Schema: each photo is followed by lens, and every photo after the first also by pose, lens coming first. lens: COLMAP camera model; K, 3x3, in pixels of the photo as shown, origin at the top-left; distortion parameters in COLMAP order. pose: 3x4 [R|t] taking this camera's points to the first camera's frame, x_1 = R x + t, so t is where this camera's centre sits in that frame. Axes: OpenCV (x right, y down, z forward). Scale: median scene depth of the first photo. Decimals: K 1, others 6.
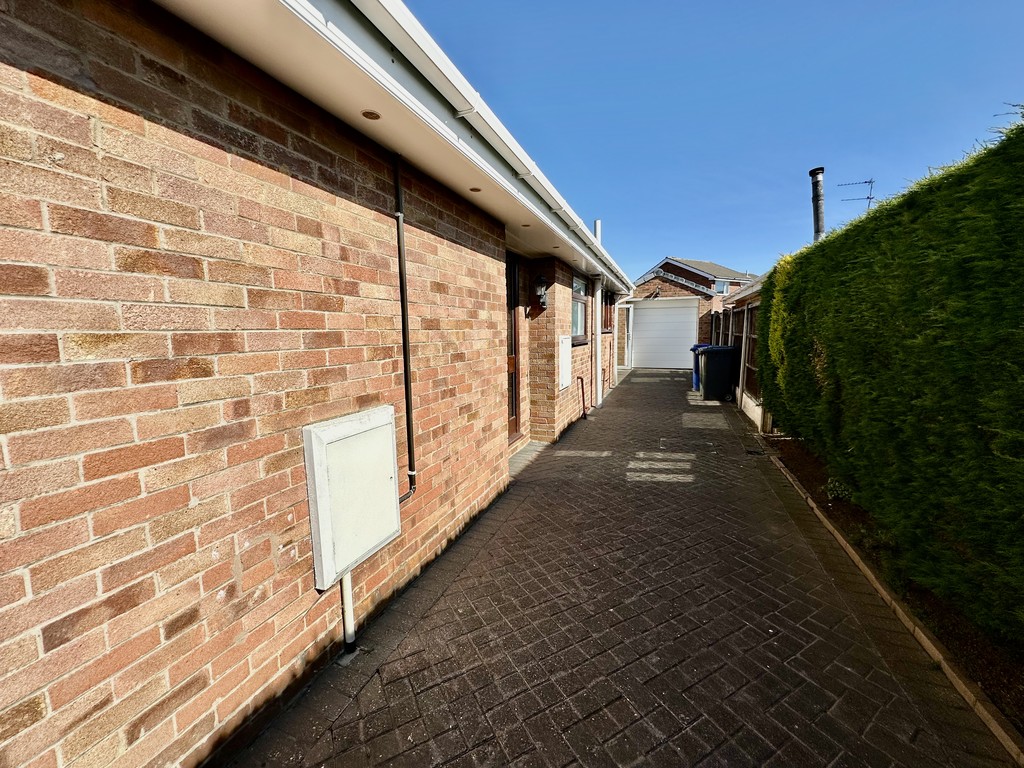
lens RADIAL K [[407.7, 0, 513.7], [0, 407.7, 385.6], [0, 0, 1]] dist [-0.003088, 0.000796]
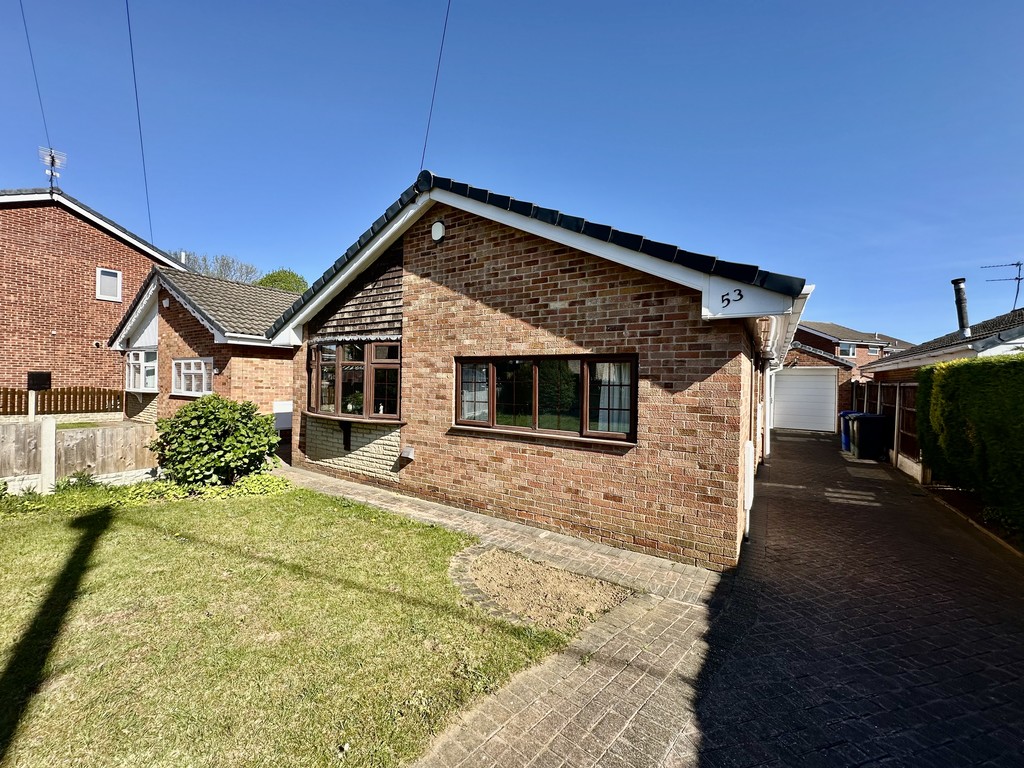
lens RADIAL K [[407.7, 0, 512.1], [0, 407.7, 383.7], [0, 0, 1]] dist [-0.003088, 0.000796]
pose [[0.978276, 0.035021, -0.204326, -0.337525], [-0.060215, 0.991136, -0.118420, 0.023923], [0.198368, 0.128151, 0.971714, -0.454623]]
